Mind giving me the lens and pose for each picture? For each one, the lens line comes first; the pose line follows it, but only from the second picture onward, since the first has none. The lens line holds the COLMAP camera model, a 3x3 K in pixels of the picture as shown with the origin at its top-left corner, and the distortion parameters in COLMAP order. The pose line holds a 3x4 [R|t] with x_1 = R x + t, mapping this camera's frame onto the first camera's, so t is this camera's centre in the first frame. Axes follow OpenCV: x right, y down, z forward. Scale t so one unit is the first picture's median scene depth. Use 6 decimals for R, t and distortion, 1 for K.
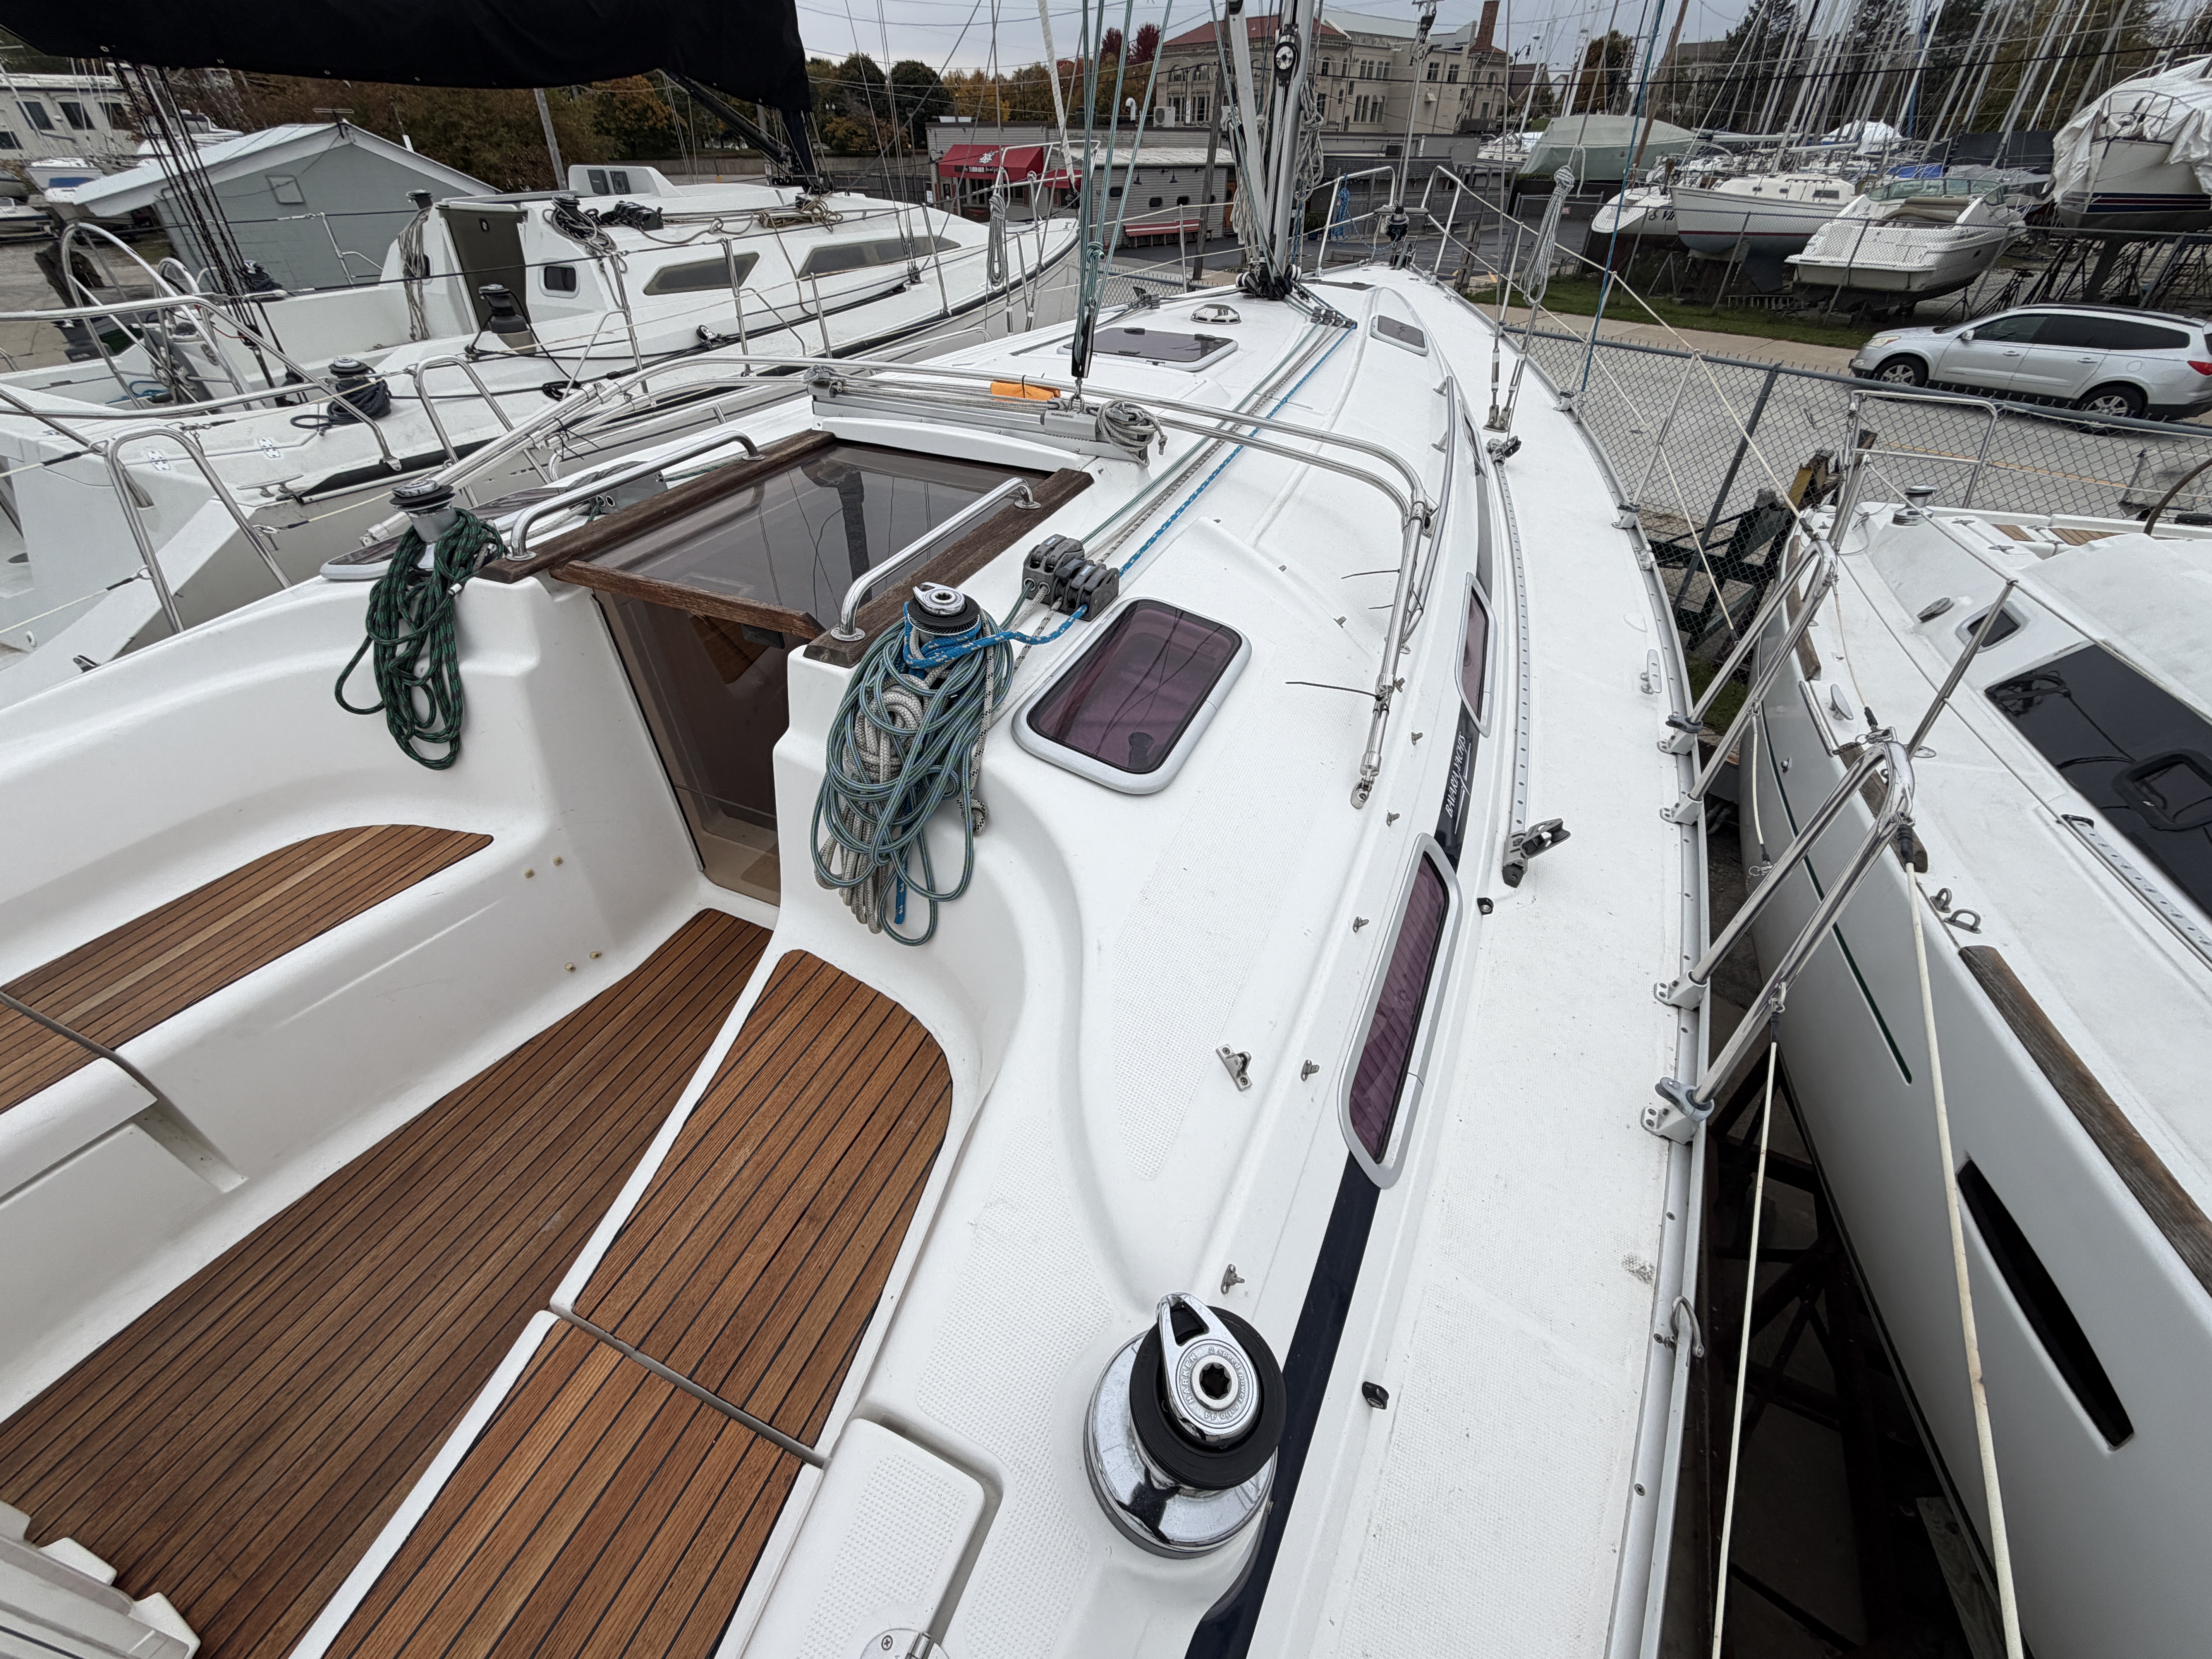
lens RADIAL K [[903.0, 0, 1107.2], [0, 903.0, 827.9], [0, 0, 1]] dist [-0.000749, 0.000250]
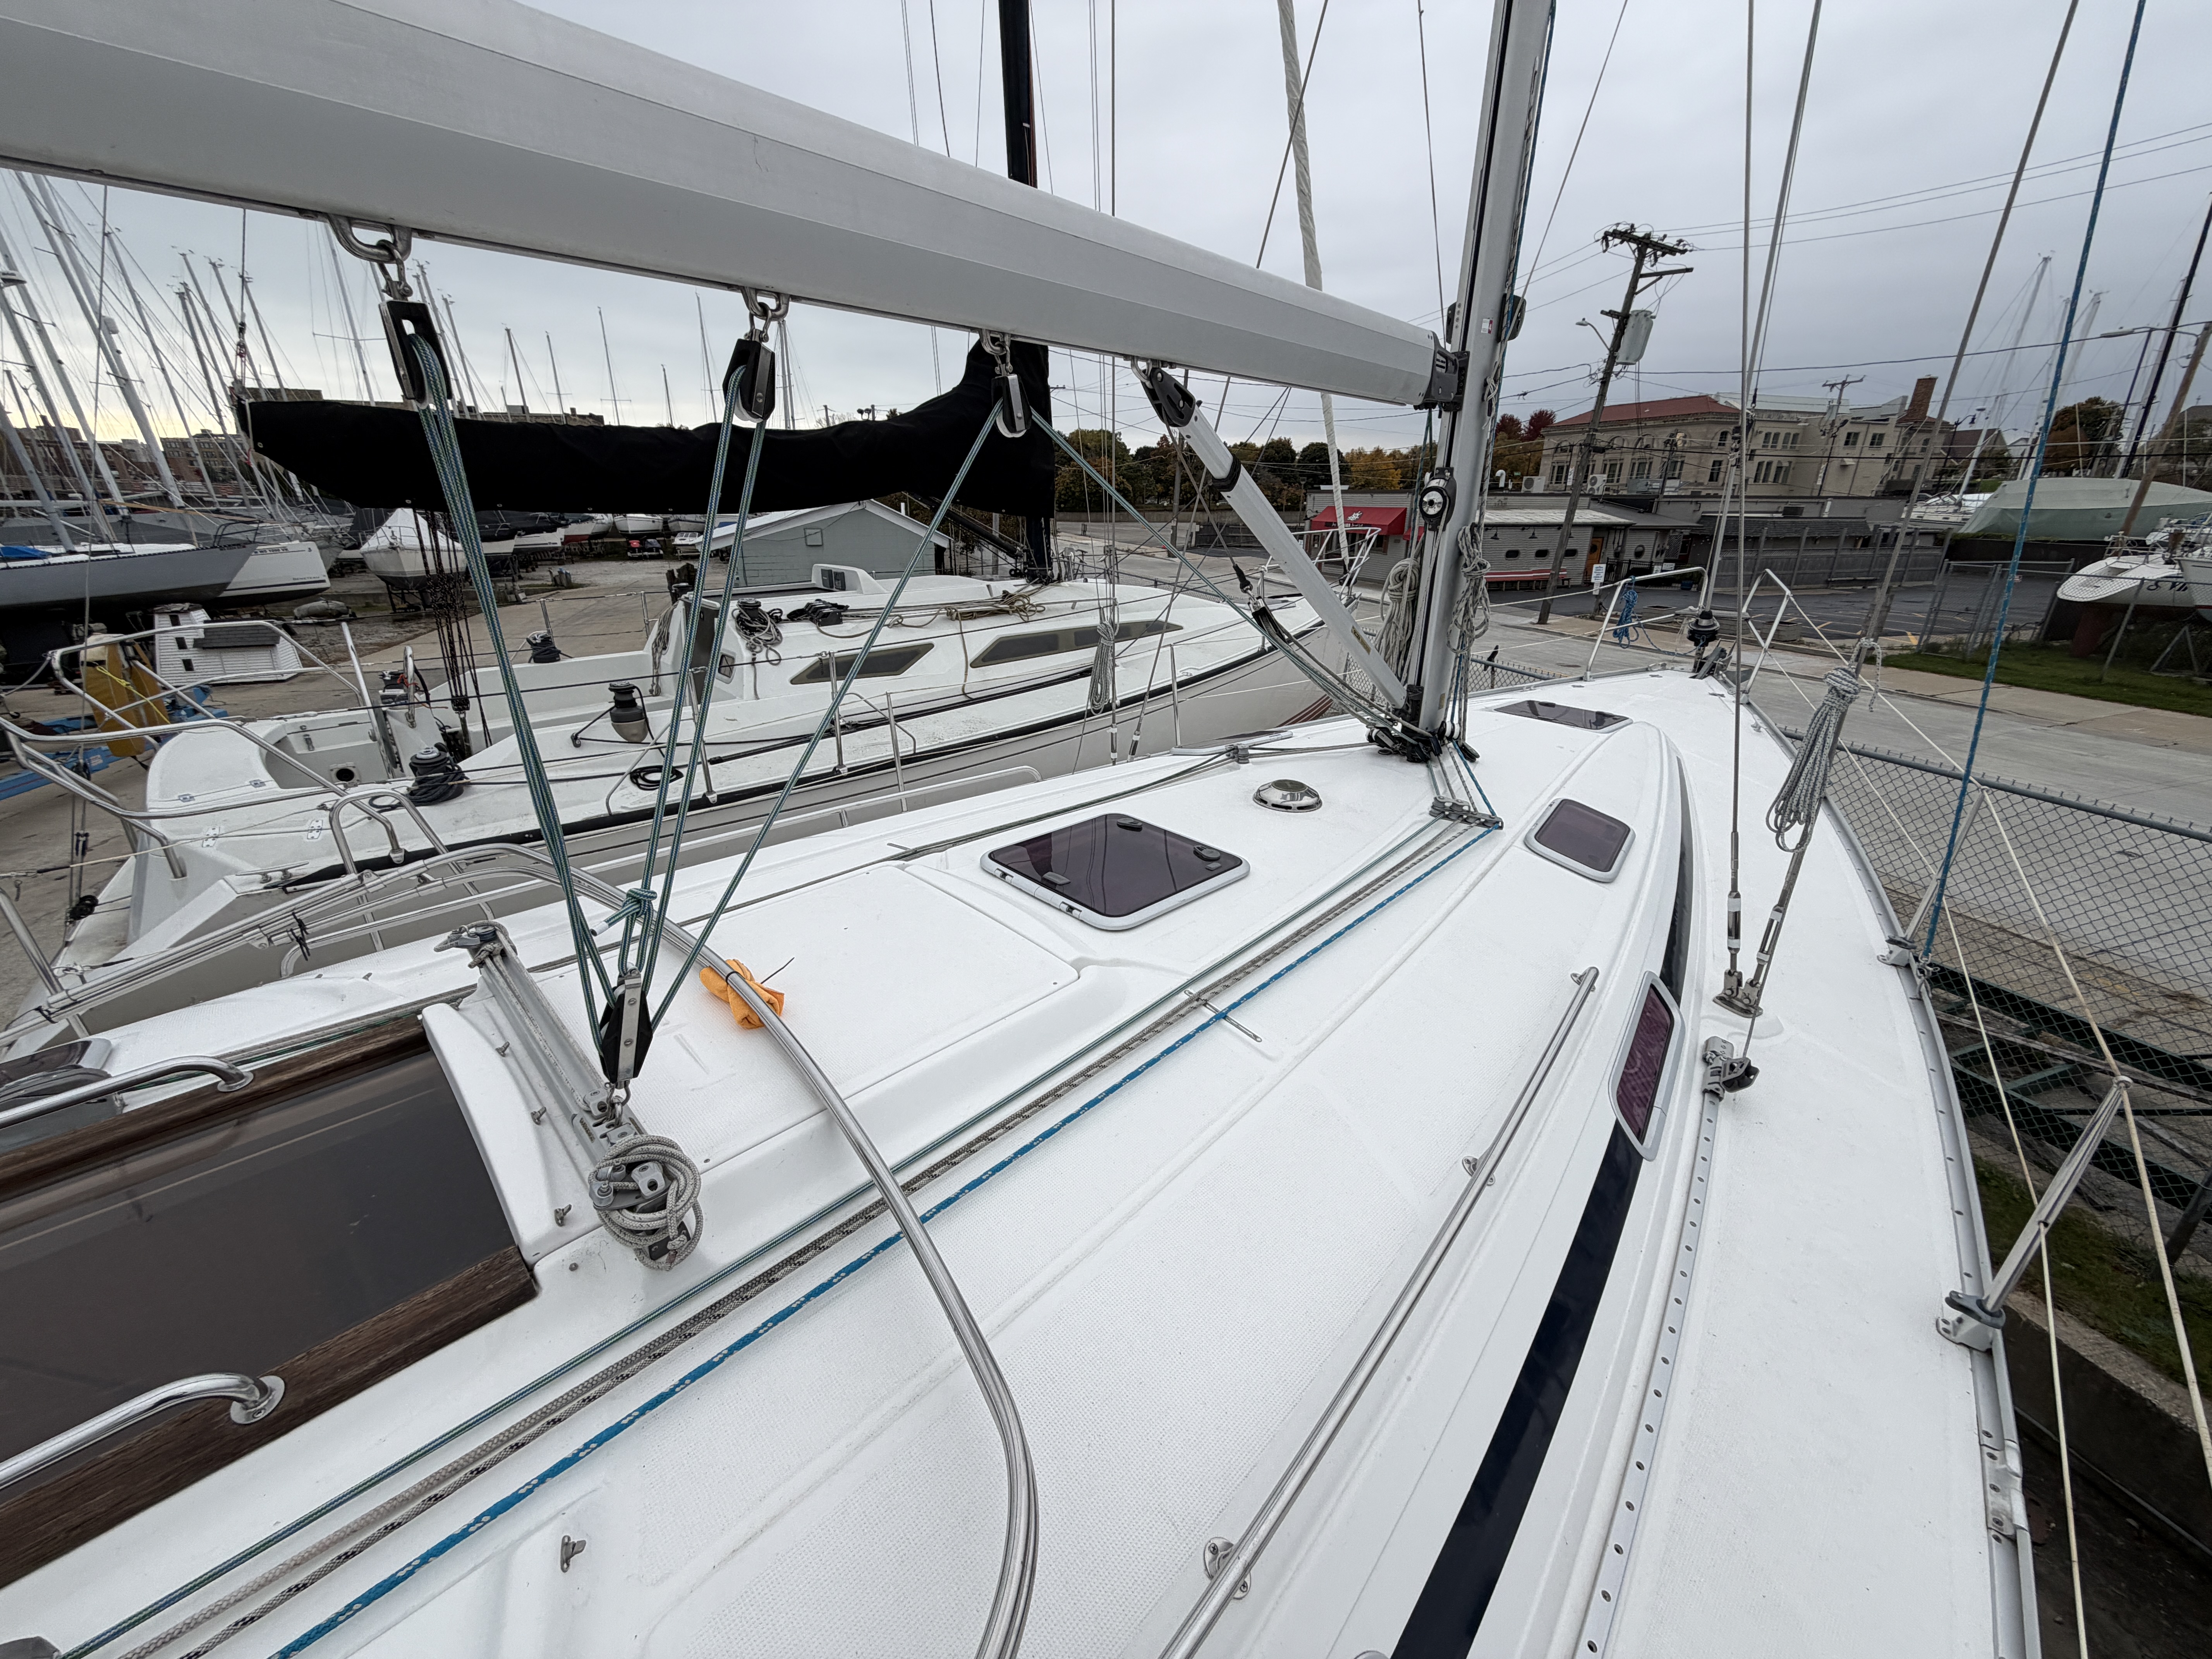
lens RADIAL K [[879.9, 0, 1100.0], [0, 879.9, 826.0], [0, 0, 1]] dist [0.000408, -0.000220]
pose [[0.922250, 0.135156, -0.362199, 0.032325], [-0.233990, 0.940947, -0.244680, -0.043382], [0.307740, 0.310407, 0.899413, 0.040019]]
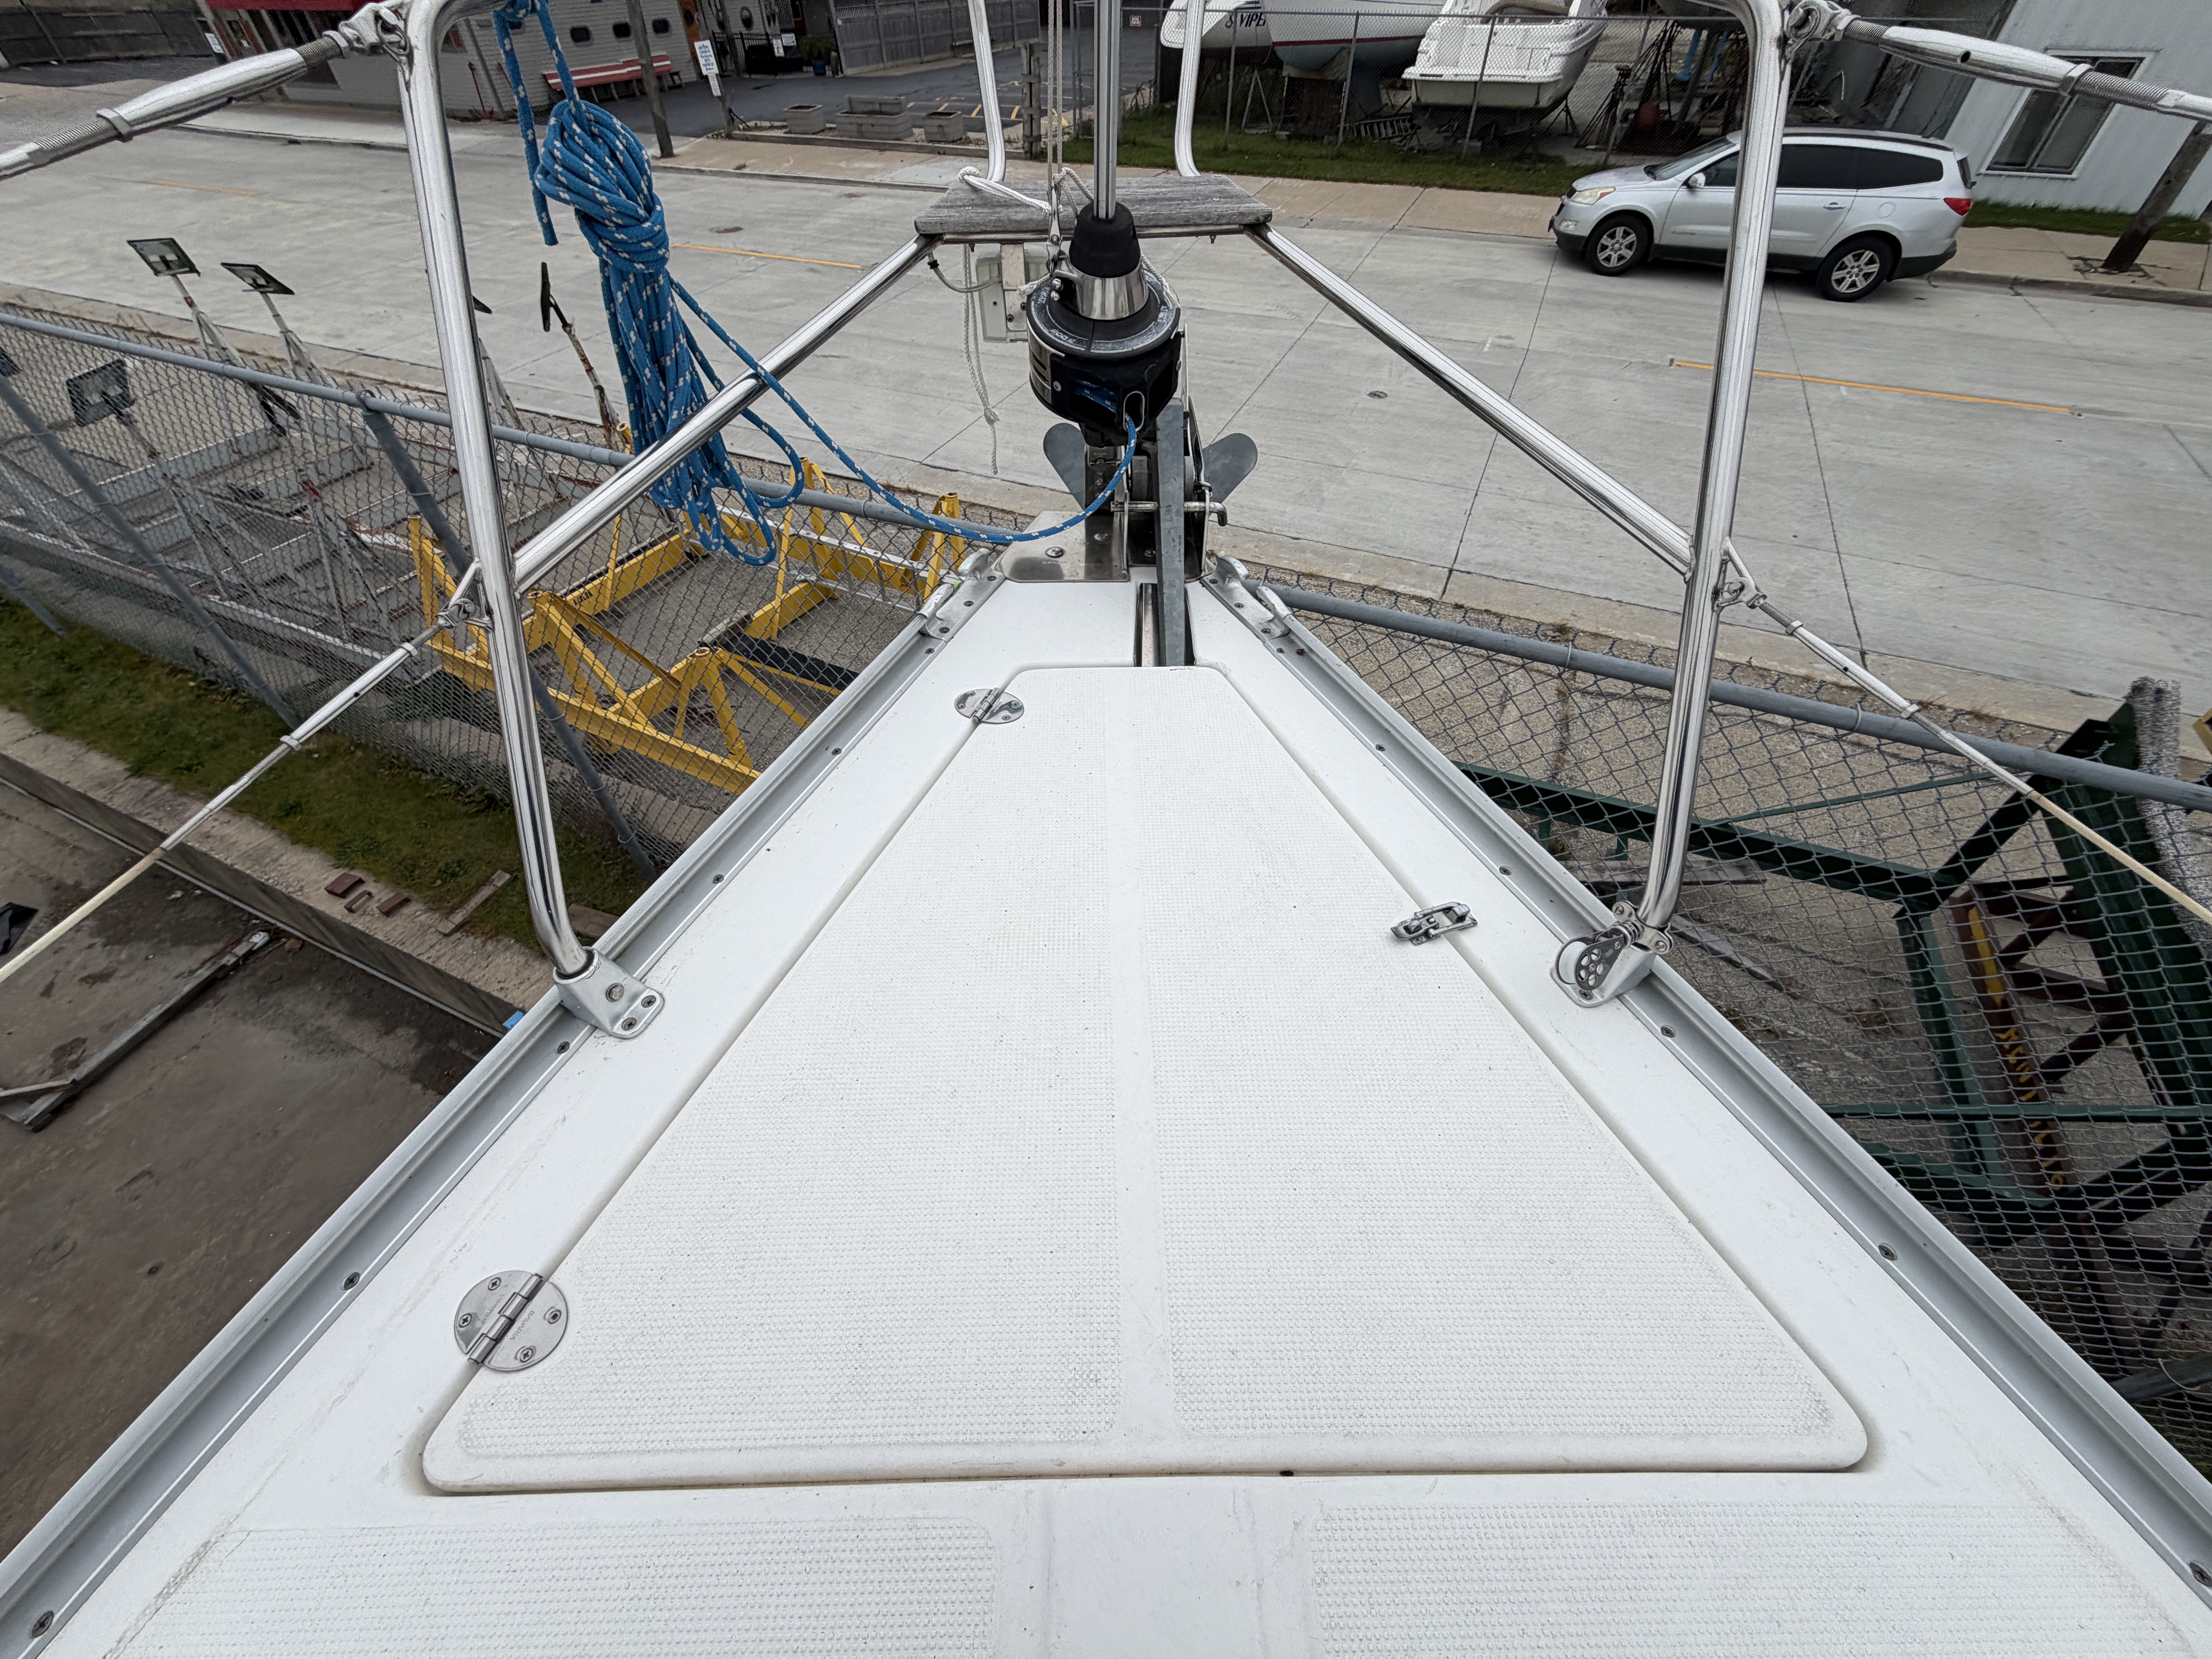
lens RADIAL K [[879.9, 0, 1100.0], [0, 879.9, 826.0], [0, 0, 1]] dist [0.000408, -0.000220]
pose [[0.913515, -0.301661, 0.272930, 0.065808], [0.260966, 0.949228, 0.175680, -0.157157], [-0.312069, -0.089261, 0.945857, 0.218324]]
